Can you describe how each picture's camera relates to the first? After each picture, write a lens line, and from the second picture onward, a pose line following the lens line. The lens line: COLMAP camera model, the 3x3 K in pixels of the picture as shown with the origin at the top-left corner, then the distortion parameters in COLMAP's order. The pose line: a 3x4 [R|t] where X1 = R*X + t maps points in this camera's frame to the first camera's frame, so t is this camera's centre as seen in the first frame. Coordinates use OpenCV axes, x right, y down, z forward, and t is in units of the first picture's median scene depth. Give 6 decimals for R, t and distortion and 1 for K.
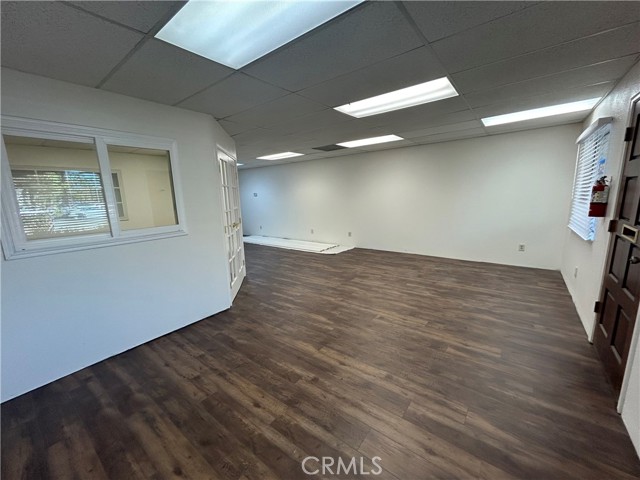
lens RADIAL K [[260.6, 0, 318.7], [0, 260.6, 240.4], [0, 0, 1]] dist [-0.004177, -0.000584]
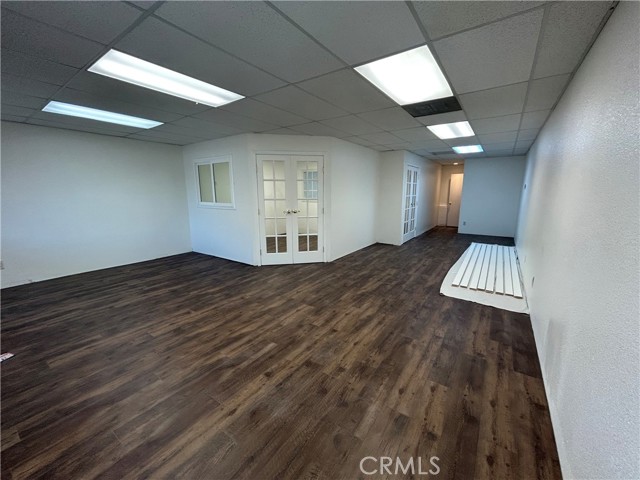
lens RADIAL K [[260.6, 0, 320.5], [0, 260.6, 240.3], [0, 0, 1]] dist [-0.004177, -0.000584]
pose [[0.045721, 0.221186, -0.974159, 0.974436], [-0.177752, 0.961418, 0.209951, -0.227157], [0.983013, 0.163560, 0.083273, 1.132769]]
